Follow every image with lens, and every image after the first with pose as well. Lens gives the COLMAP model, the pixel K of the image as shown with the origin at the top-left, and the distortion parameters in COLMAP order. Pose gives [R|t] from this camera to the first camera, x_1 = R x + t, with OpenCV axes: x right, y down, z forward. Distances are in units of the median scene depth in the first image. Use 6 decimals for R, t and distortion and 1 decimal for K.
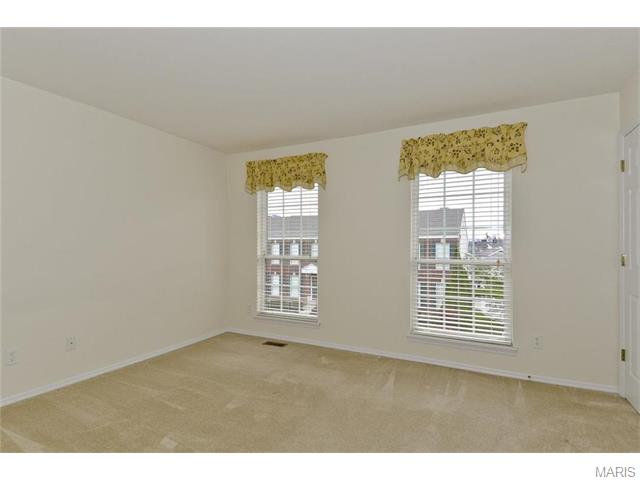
lens RADIAL K [[306.7, 0, 319.6], [0, 306.7, 239.1], [0, 0, 1]] dist [0.029947, -0.000238]
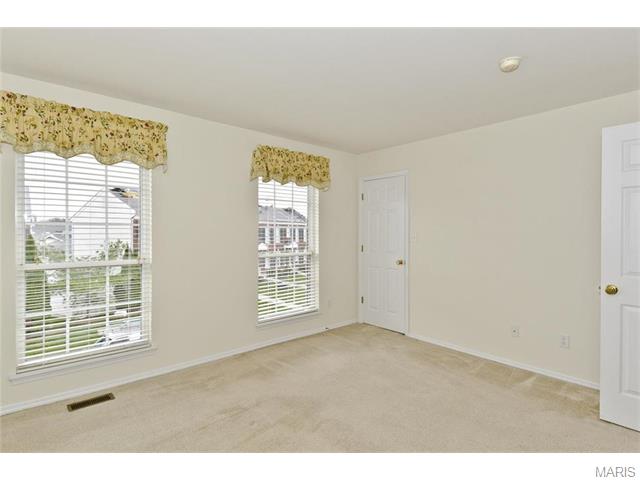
lens RADIAL K [[334.2, 0, 322.1], [0, 334.2, 234.8], [0, 0, 1]] dist [0.025299, -0.011794]
pose [[0.387099, 0.006779, 0.922013, -0.760646], [0.001004, 0.999969, -0.007774, 0.005058], [-0.922038, 0.003935, 0.387080, 0.363836]]
